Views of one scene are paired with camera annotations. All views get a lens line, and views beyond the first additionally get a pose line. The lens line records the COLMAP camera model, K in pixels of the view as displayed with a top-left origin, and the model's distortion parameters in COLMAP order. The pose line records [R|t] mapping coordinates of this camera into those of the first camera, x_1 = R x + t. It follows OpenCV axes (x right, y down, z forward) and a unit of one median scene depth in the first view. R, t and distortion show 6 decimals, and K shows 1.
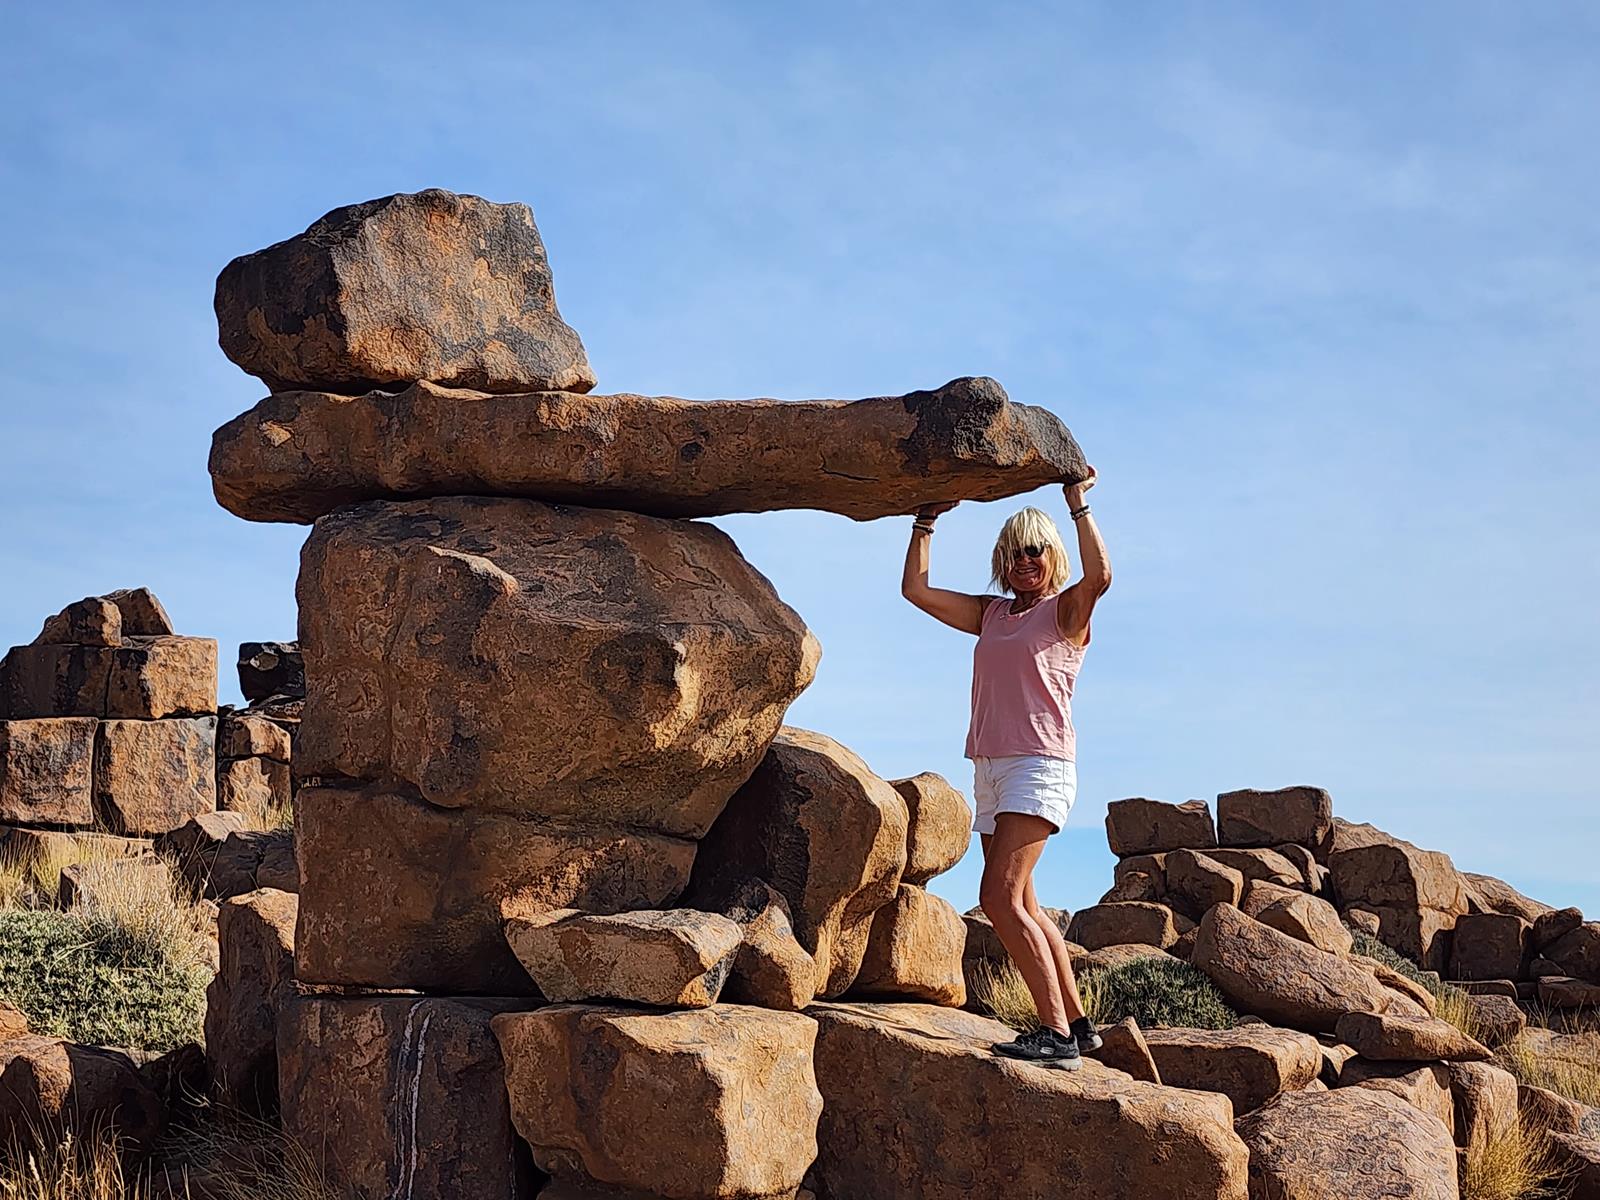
lens RADIAL K [[1076.9, 0, 800.3], [0, 1076.9, 590.8], [0, 0, 1]] dist [0.023994, 0.000392]
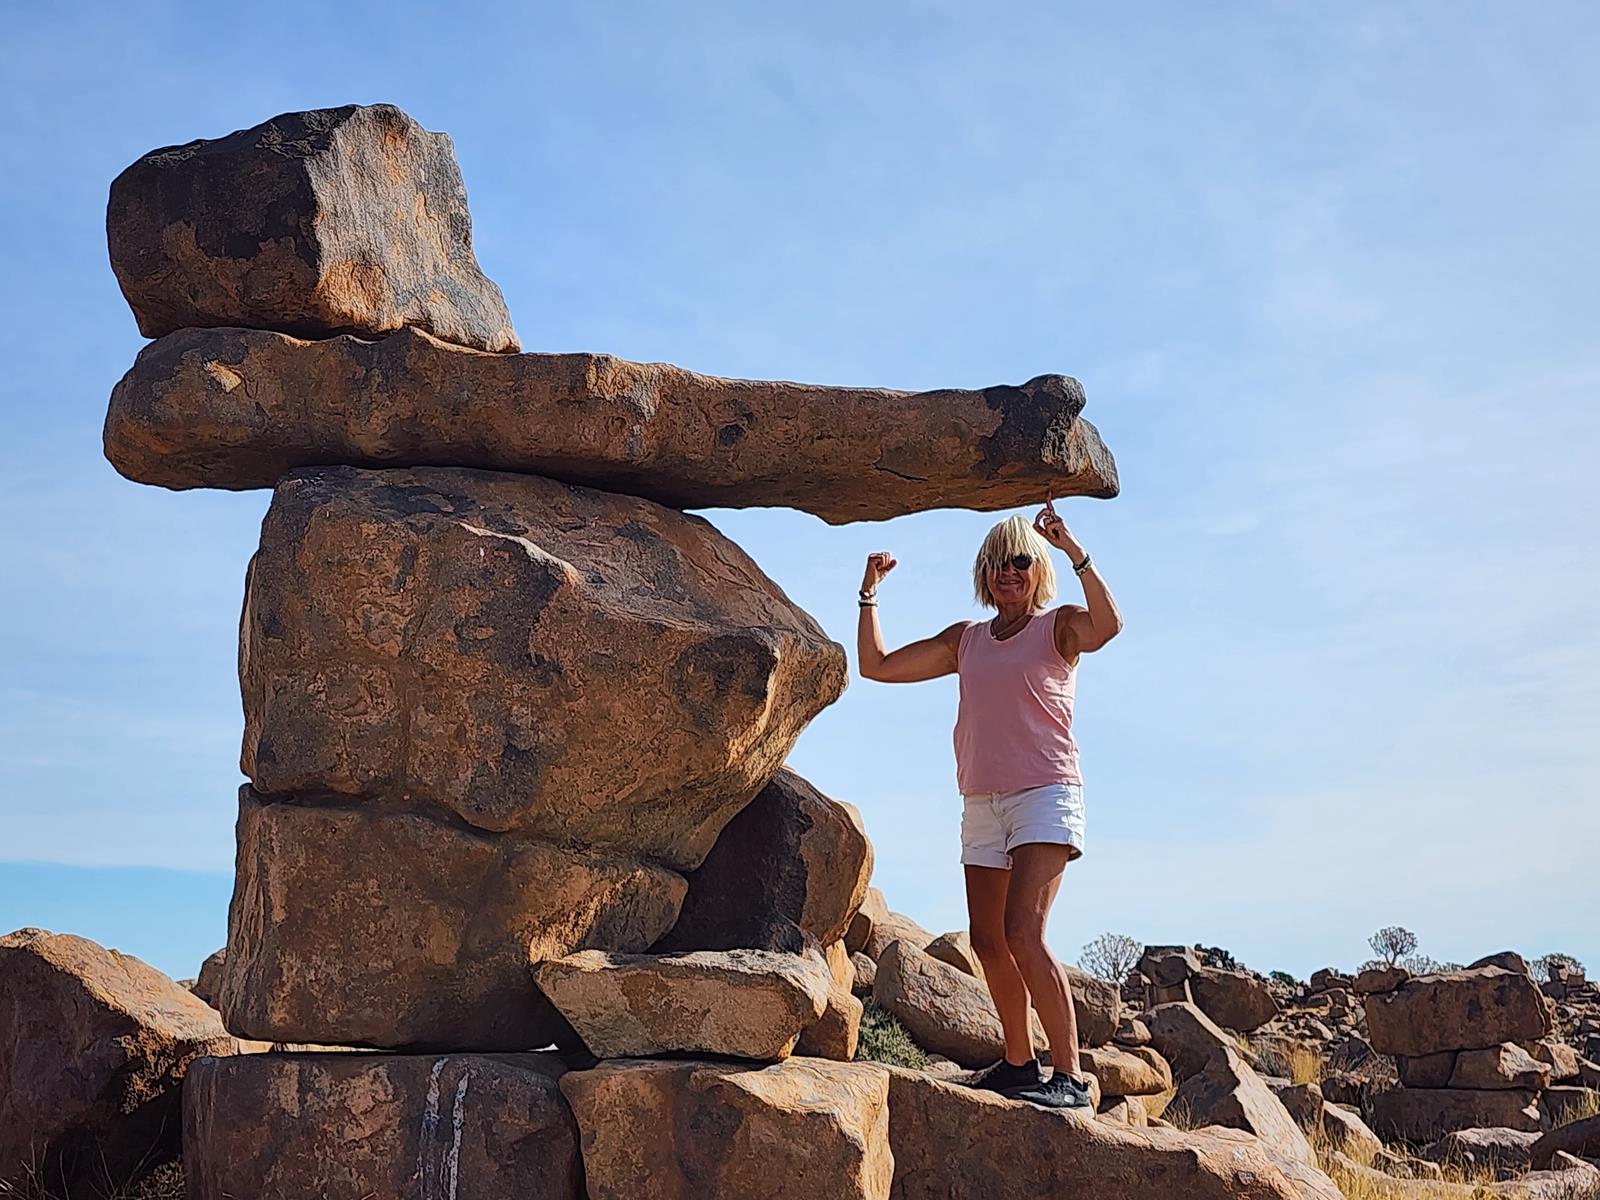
lens RADIAL K [[1167.1, 0, 798.8], [0, 1167.1, 610.0], [0, 0, 1]] dist [0.033820, -0.013240]
pose [[0.984500, 0.045500, 0.169382, -0.222288], [-0.046330, 0.998926, 0.000950, 0.012629], [-0.169157, -0.008783, 0.985550, 0.045968]]
